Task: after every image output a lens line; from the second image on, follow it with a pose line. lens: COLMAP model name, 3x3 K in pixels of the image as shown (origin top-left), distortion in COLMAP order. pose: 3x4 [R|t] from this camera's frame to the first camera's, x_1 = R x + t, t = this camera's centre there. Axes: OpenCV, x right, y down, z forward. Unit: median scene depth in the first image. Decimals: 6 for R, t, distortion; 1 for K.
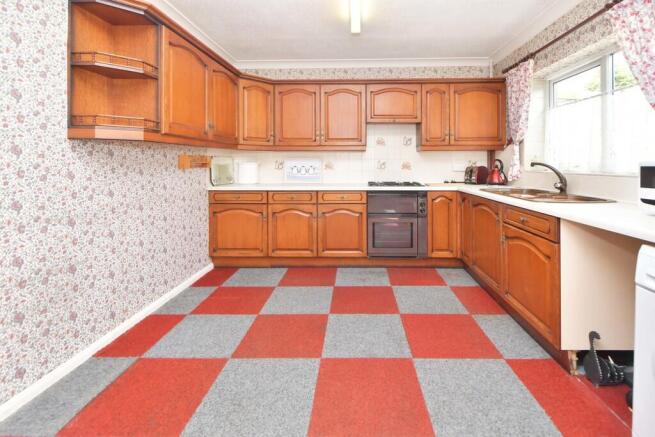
lens RADIAL K [[323.1, 0, 327.6], [0, 323.1, 180.9], [0, 0, 1]] dist [-0.003919, -0.001950]
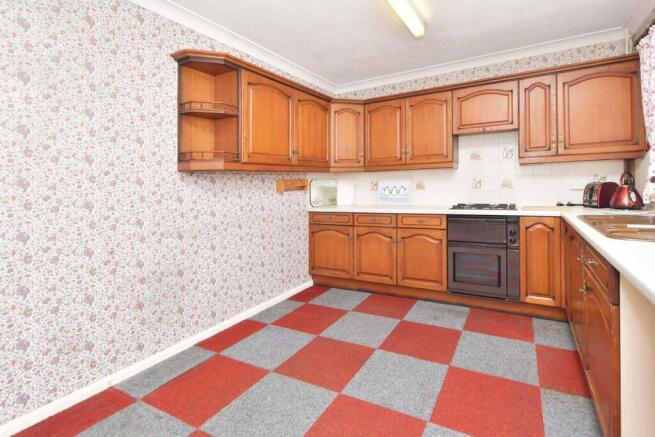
lens RADIAL K [[328.1, 0, 328.7], [0, 328.1, 197.3], [0, 0, 1]] dist [0.002460, -0.009654]
pose [[0.890371, -0.009270, -0.455141, 0.254362], [0.004747, 0.999927, -0.011079, -0.007611], [0.455211, 0.007704, 0.890350, 0.084101]]
